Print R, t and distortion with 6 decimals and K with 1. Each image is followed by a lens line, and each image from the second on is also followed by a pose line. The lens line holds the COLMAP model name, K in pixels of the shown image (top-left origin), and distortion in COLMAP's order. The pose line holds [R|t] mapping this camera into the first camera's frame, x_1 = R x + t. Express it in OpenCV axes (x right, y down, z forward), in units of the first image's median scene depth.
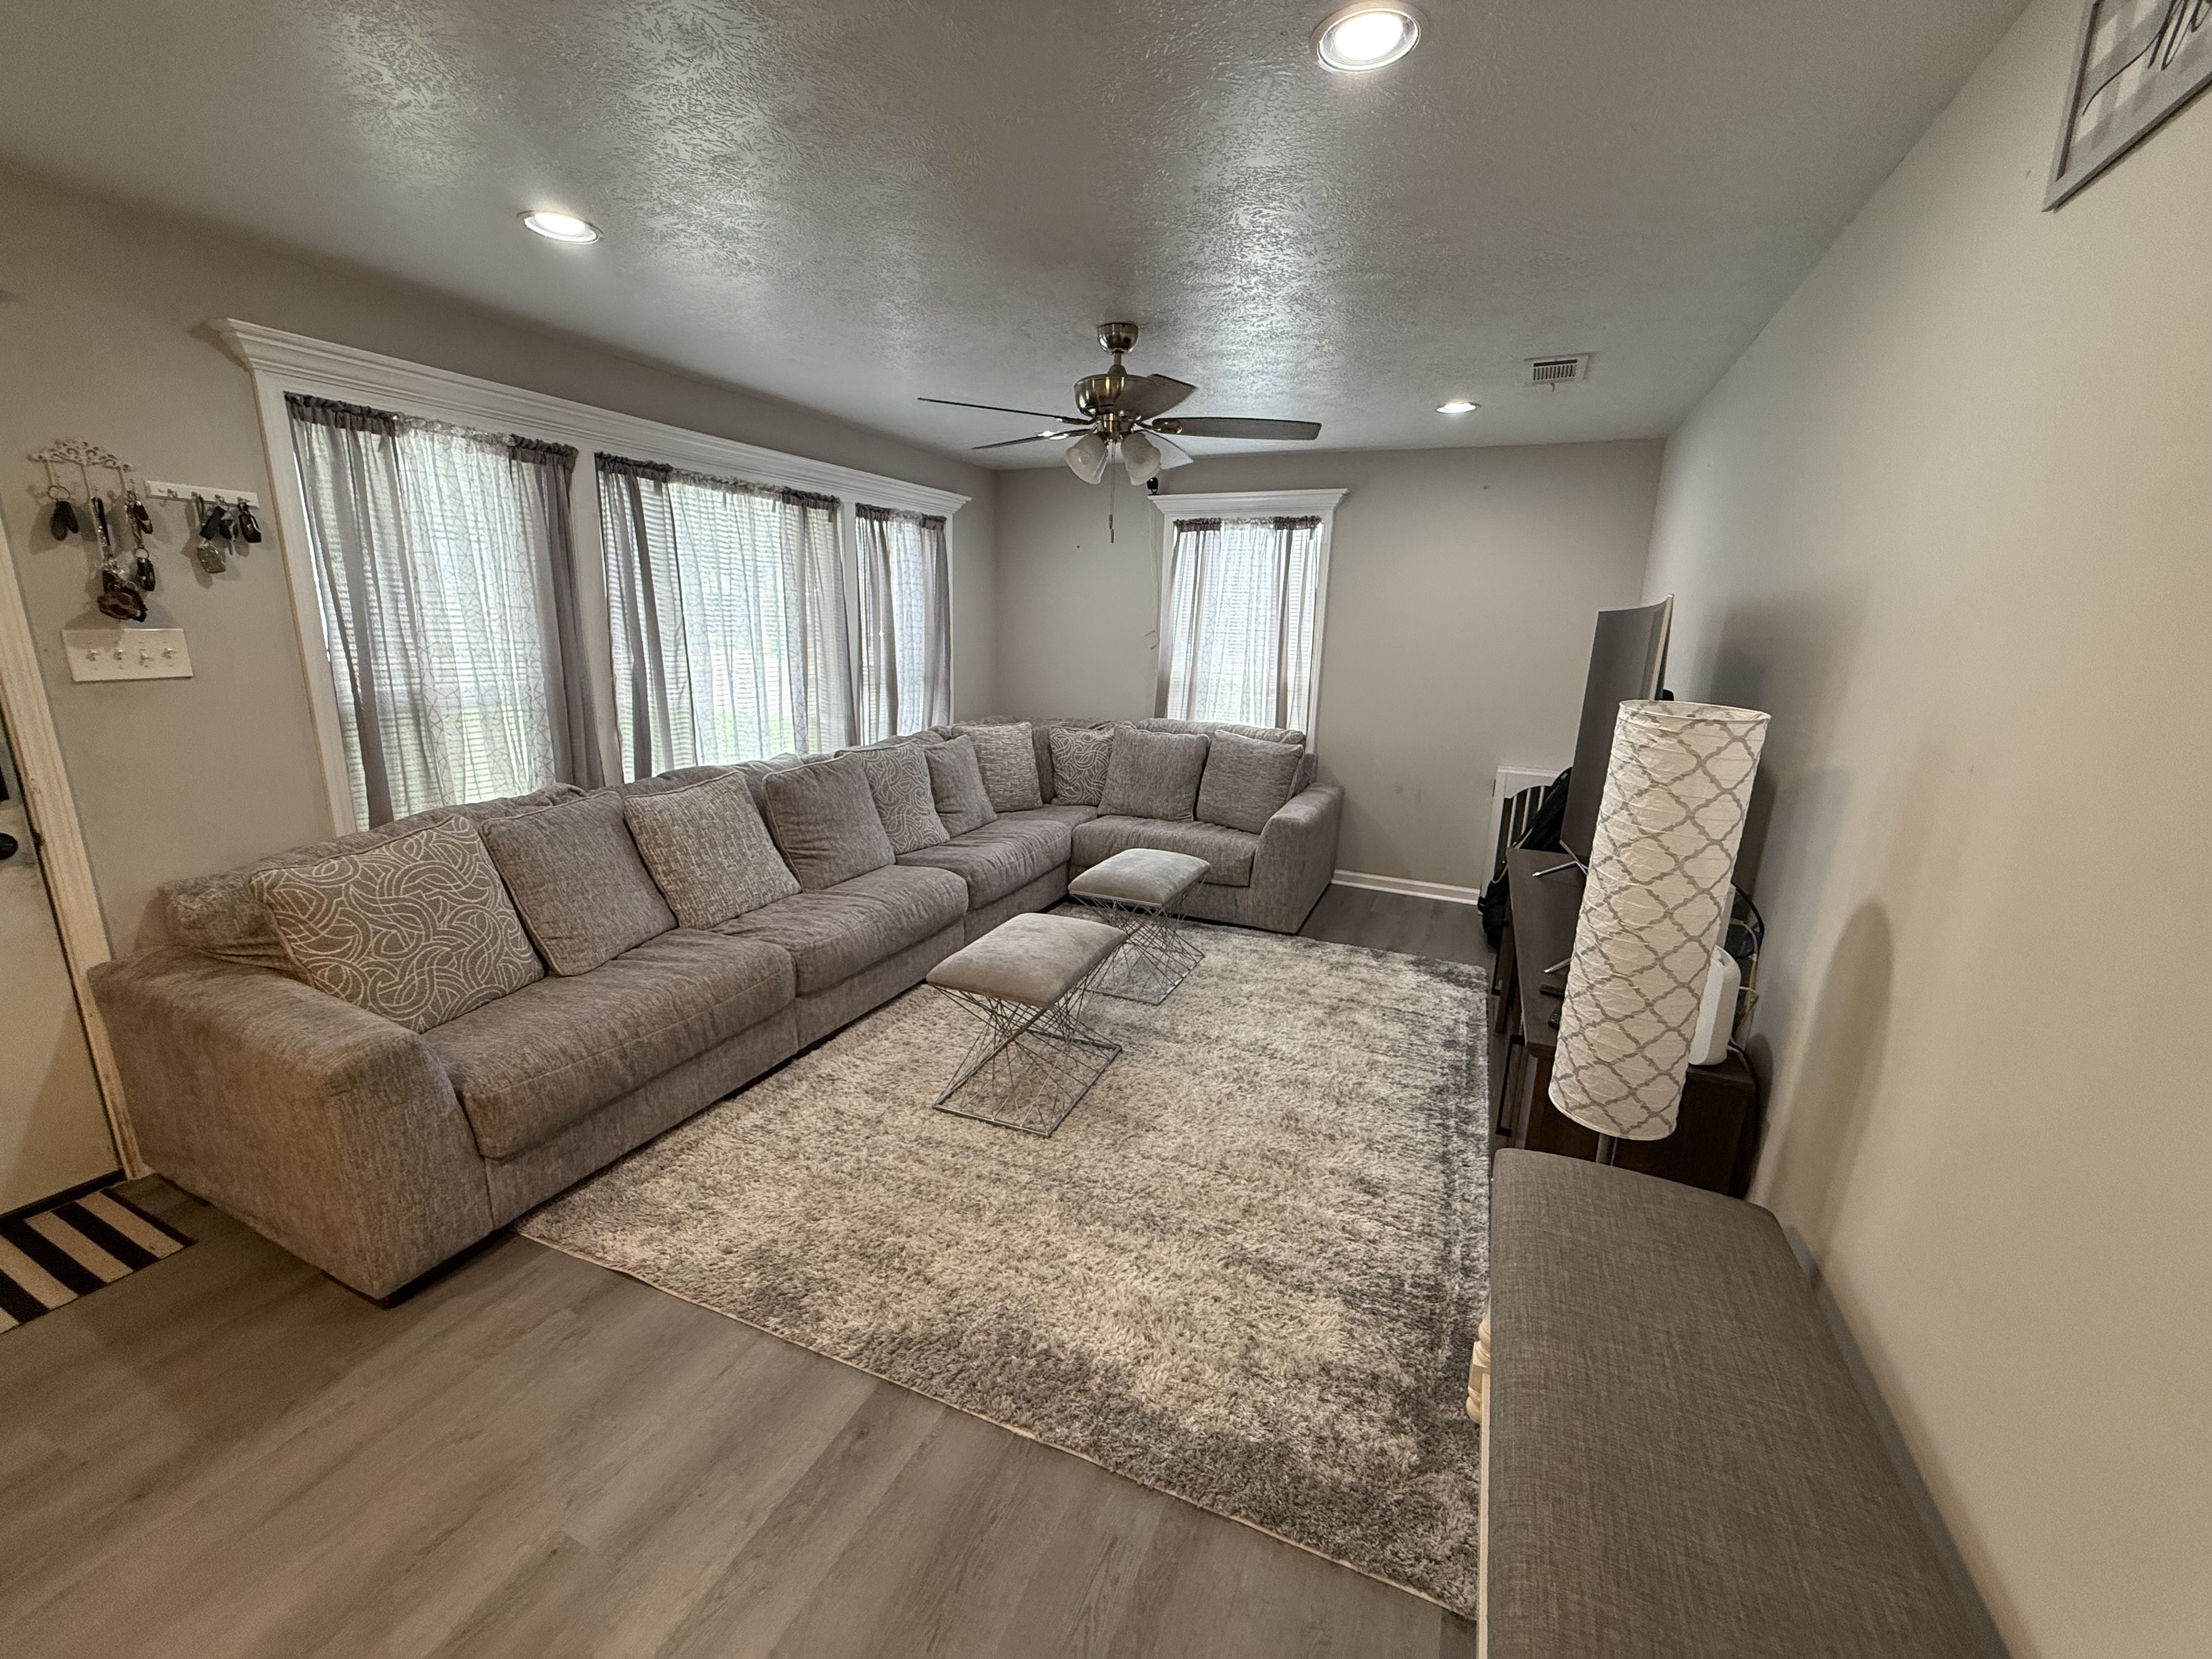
lens RADIAL K [[881.3, 0, 1099.1], [0, 881.3, 826.4], [0, 0, 1]] dist [-0.000223, 0.000319]
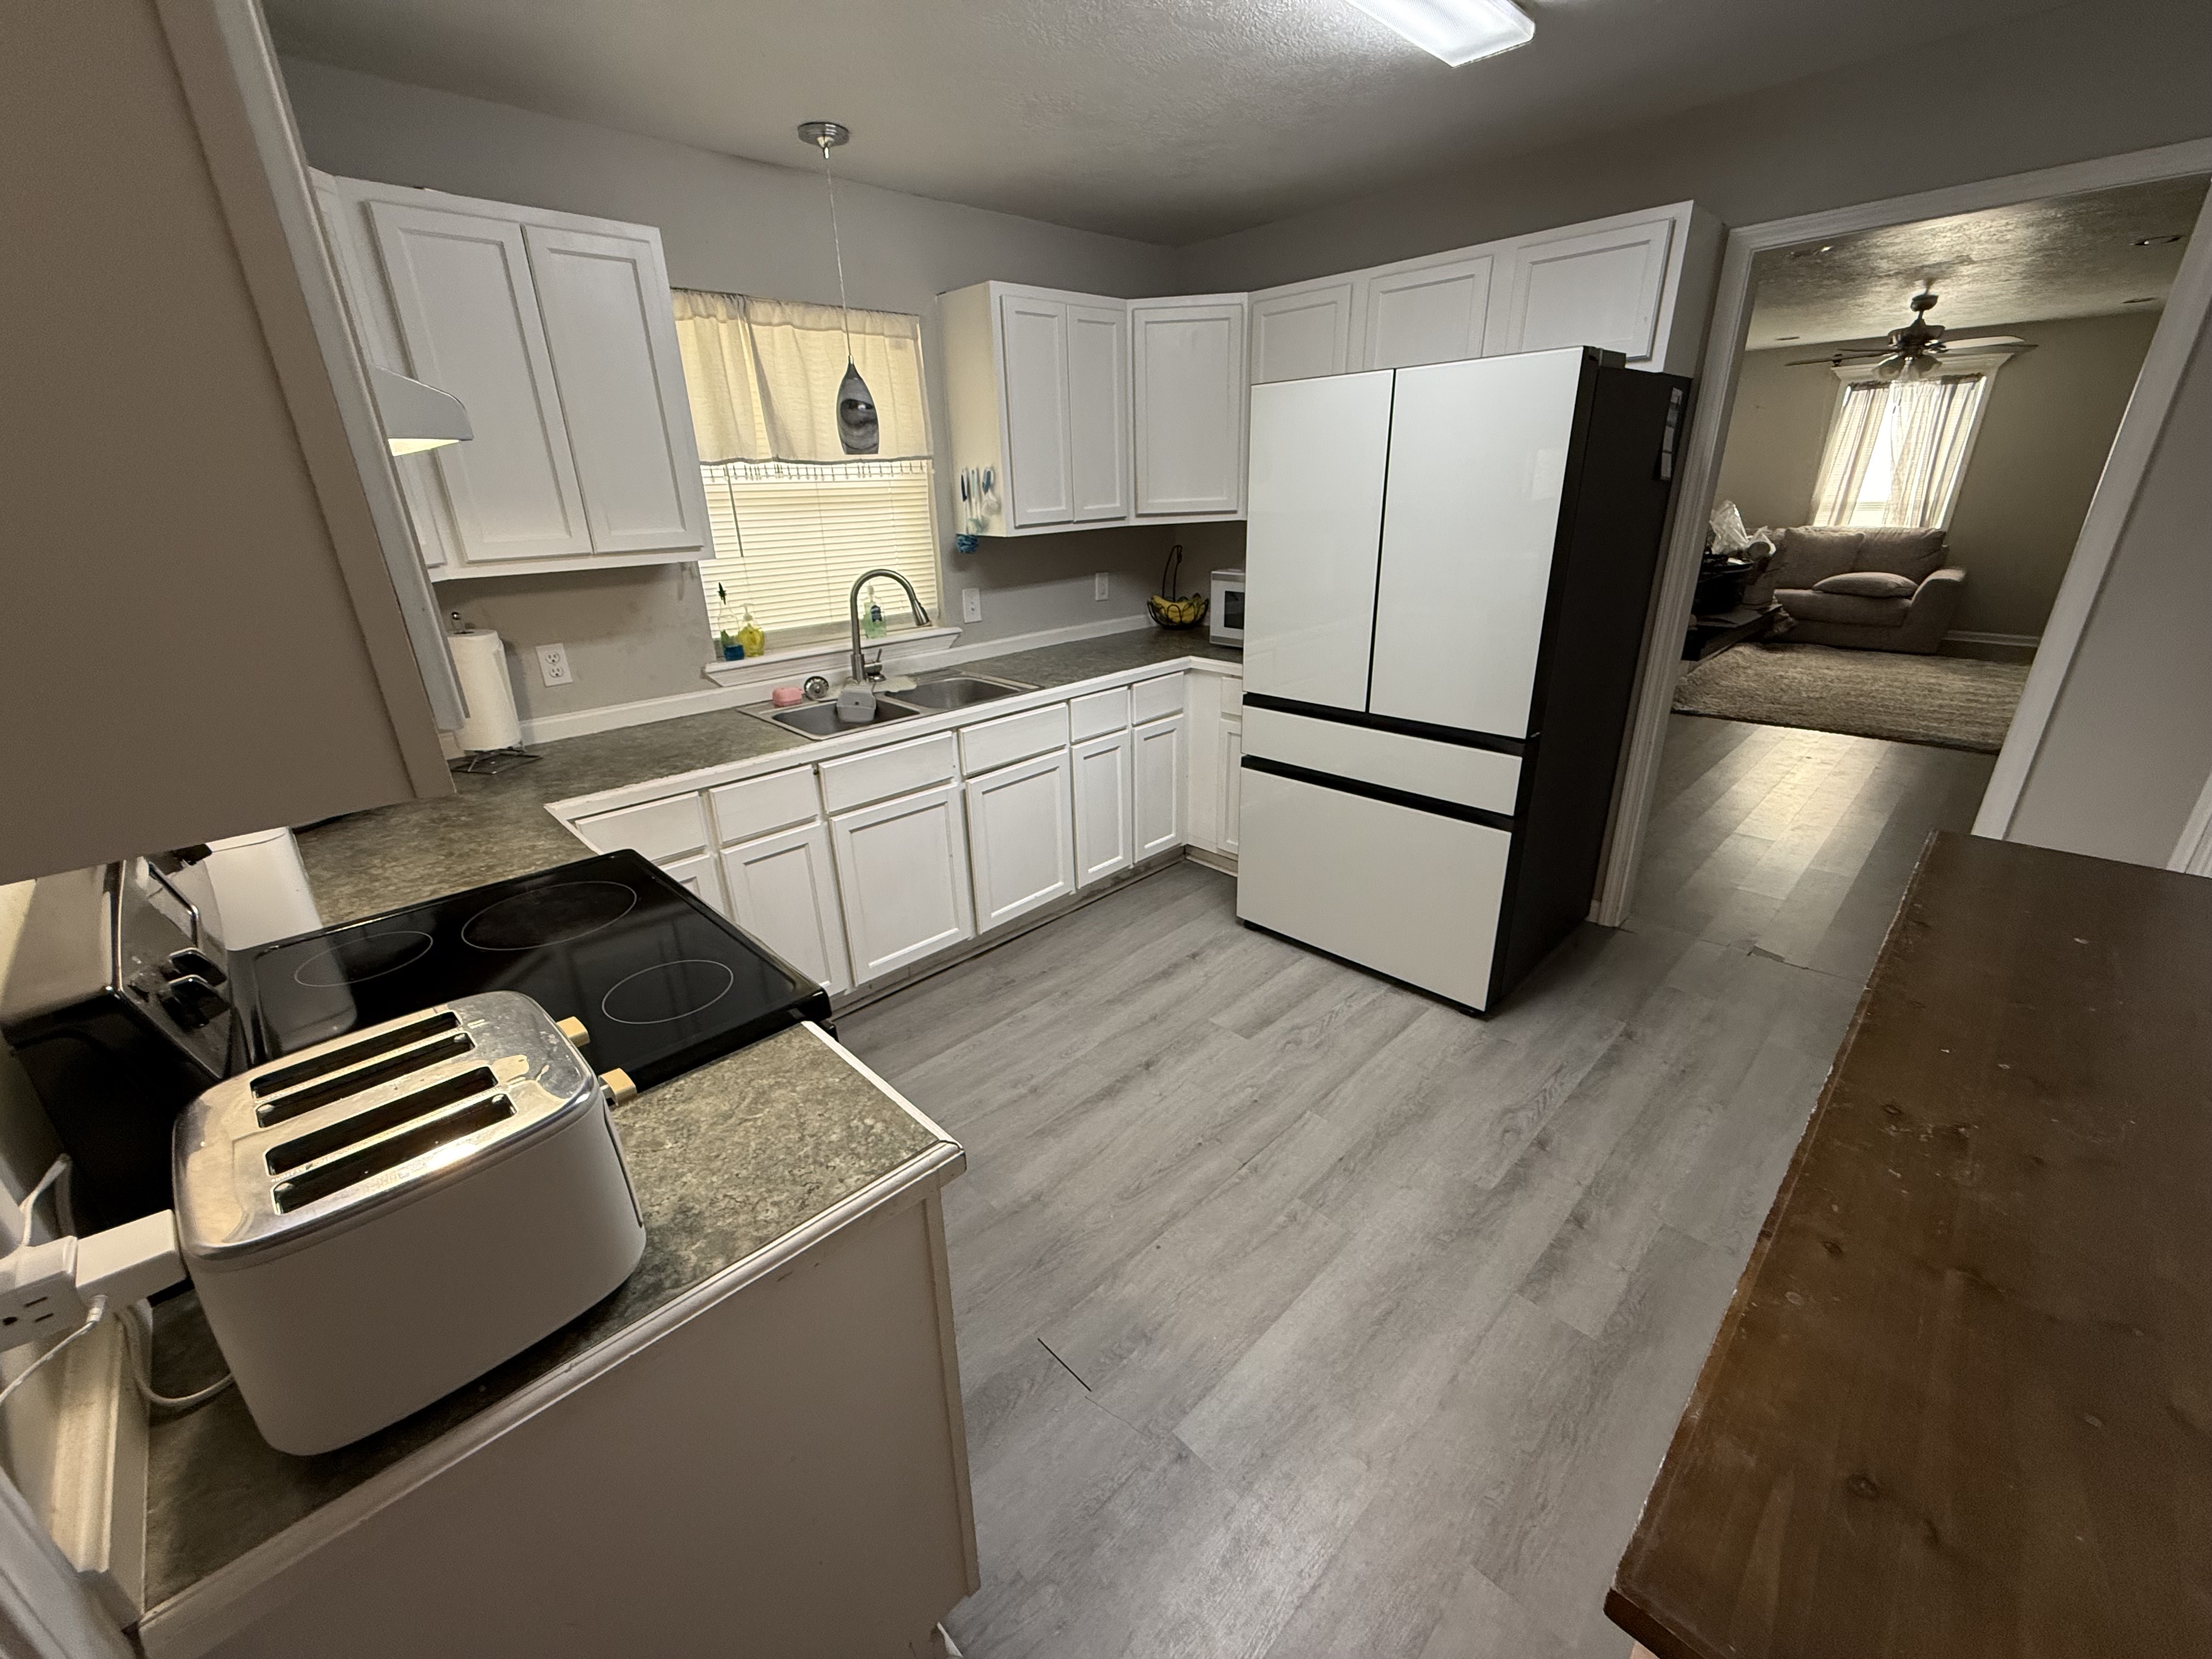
lens RADIAL K [[882.2, 0, 1099.6], [0, 882.2, 827.0], [0, 0, 1]] dist [-0.000626, 0.000056]
pose [[0.929850, 0.082151, -0.358652, -0.911427], [-0.029862, 0.988390, 0.148976, 0.375471], [0.366726, -0.127815, 0.921507, -1.688483]]
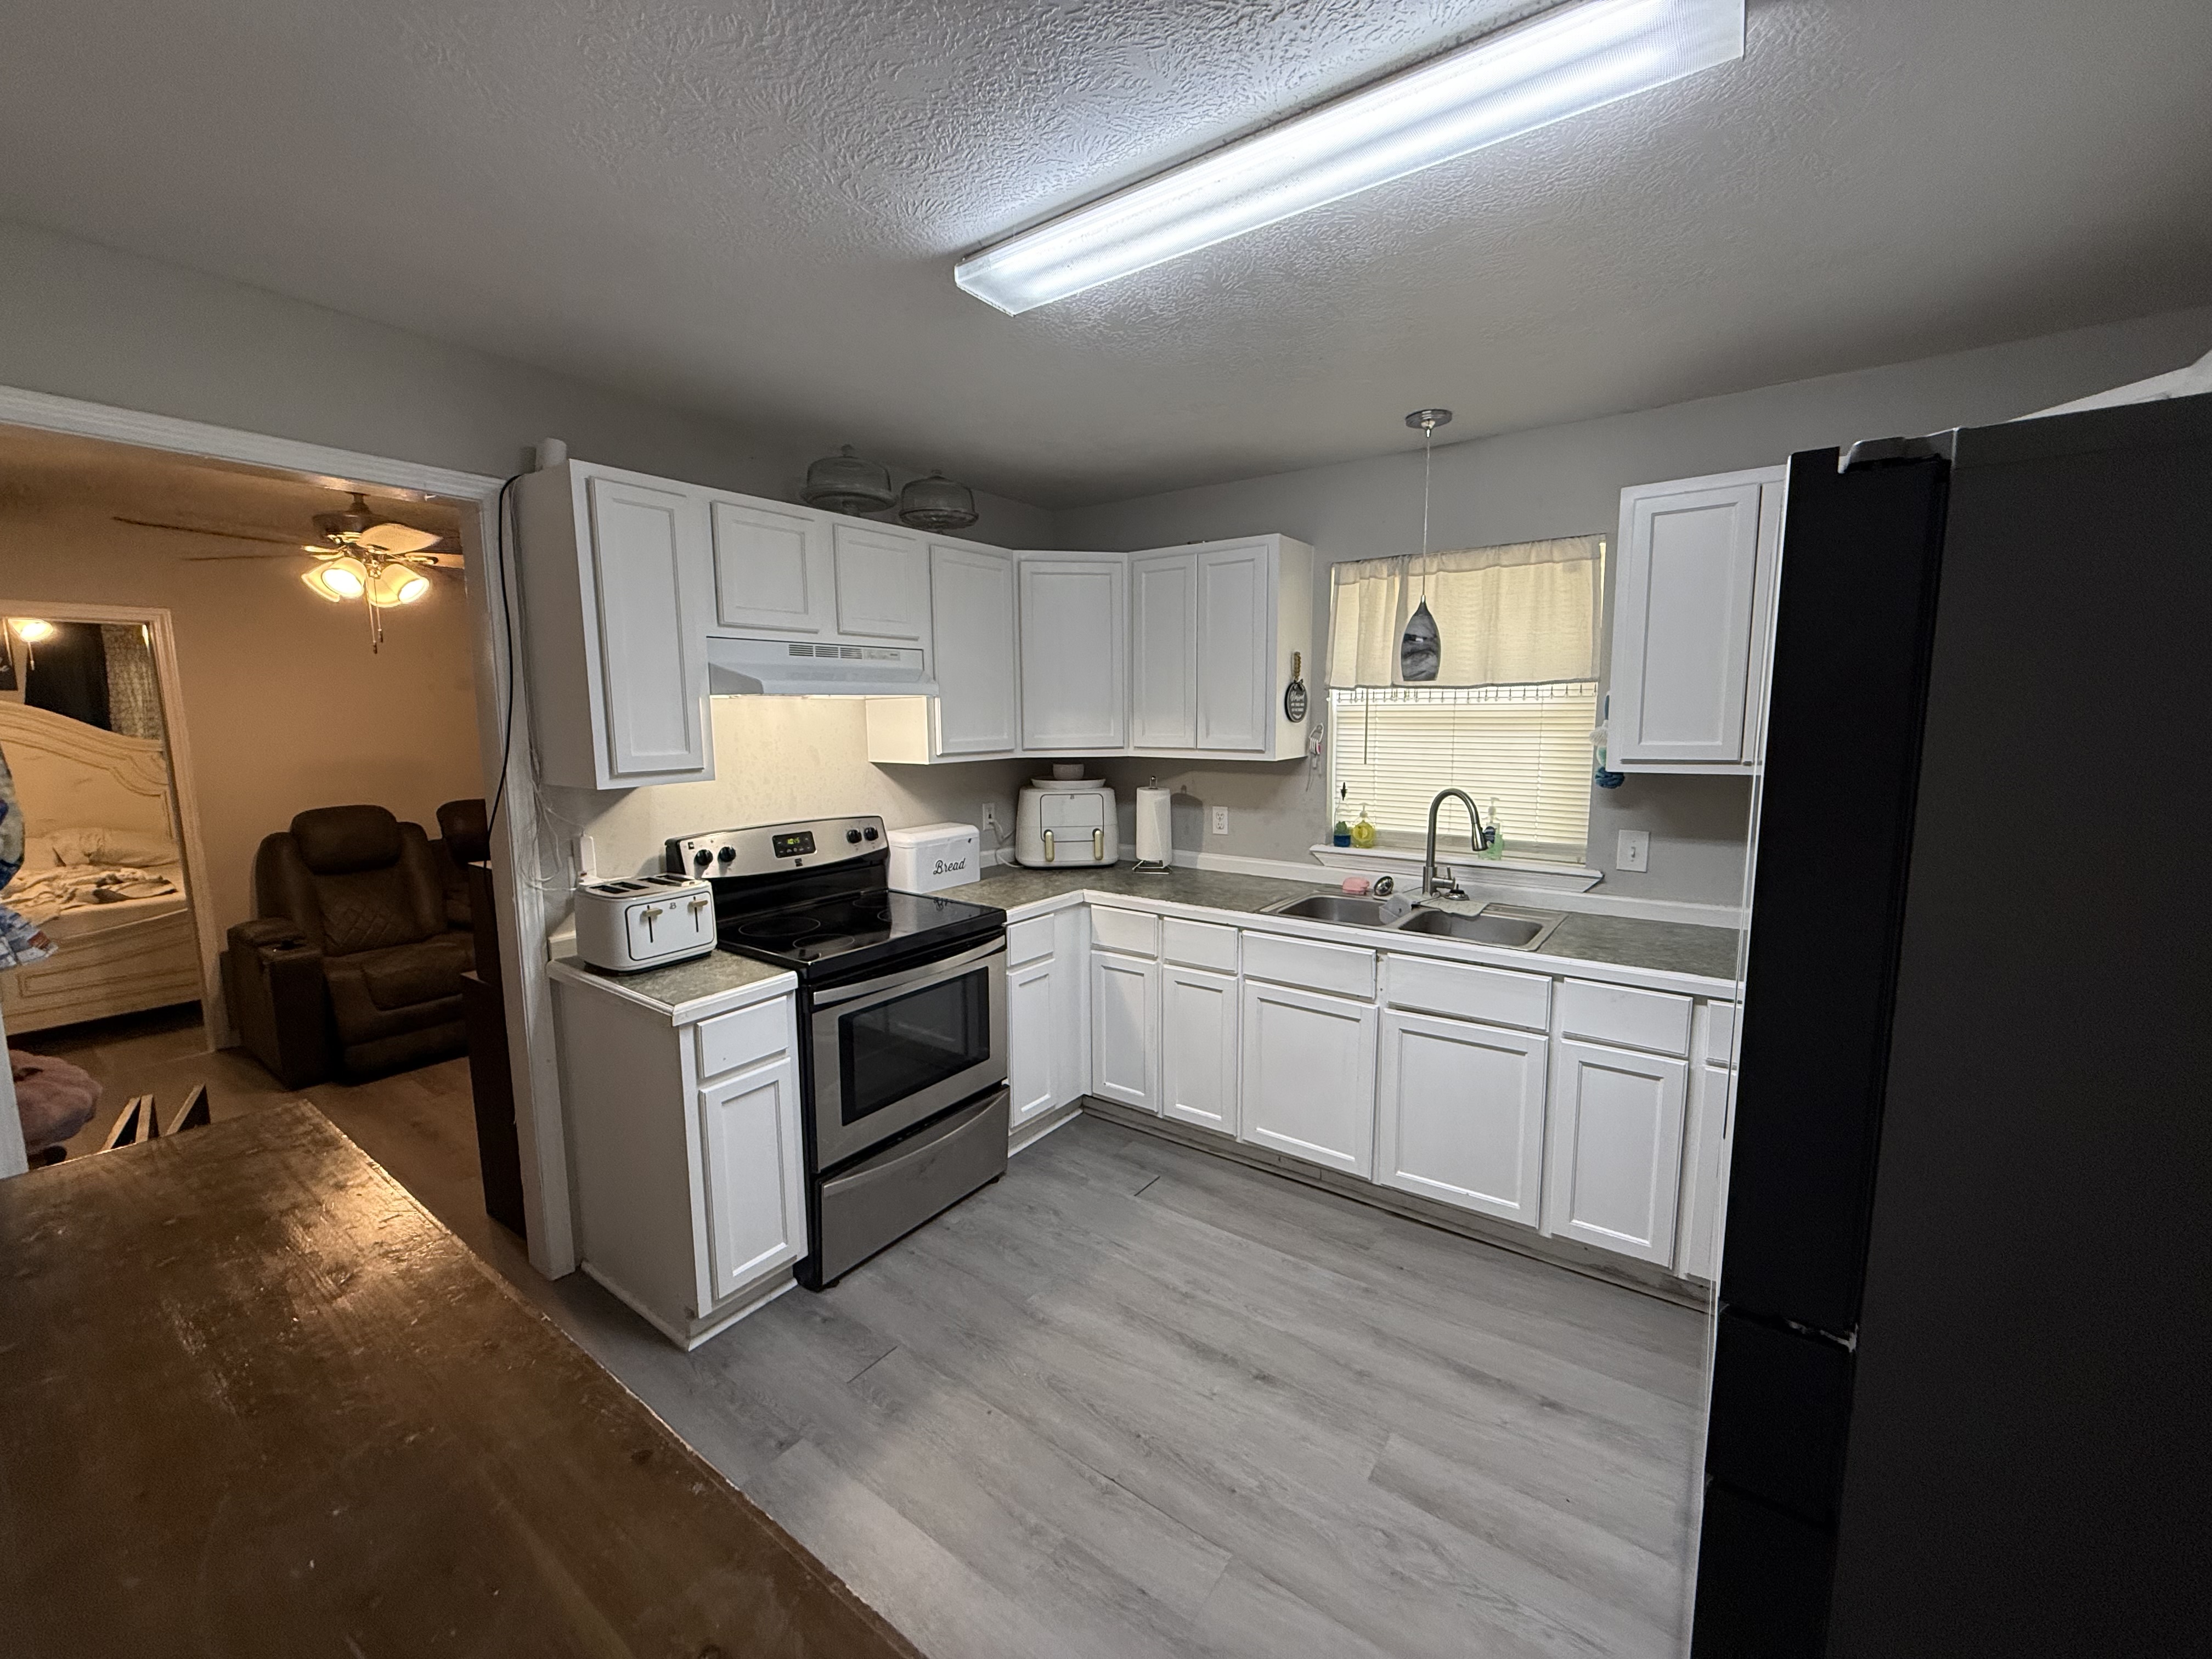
lens RADIAL K [[881.3, 0, 1099.1], [0, 881.3, 826.4], [0, 0, 1]] dist [-0.000223, 0.000319]
pose [[-0.201282, 0.098103, -0.974608, -0.464189], [-0.224038, 0.963987, 0.143303, 0.225572], [0.953568, 0.247194, -0.172054, -0.993582]]
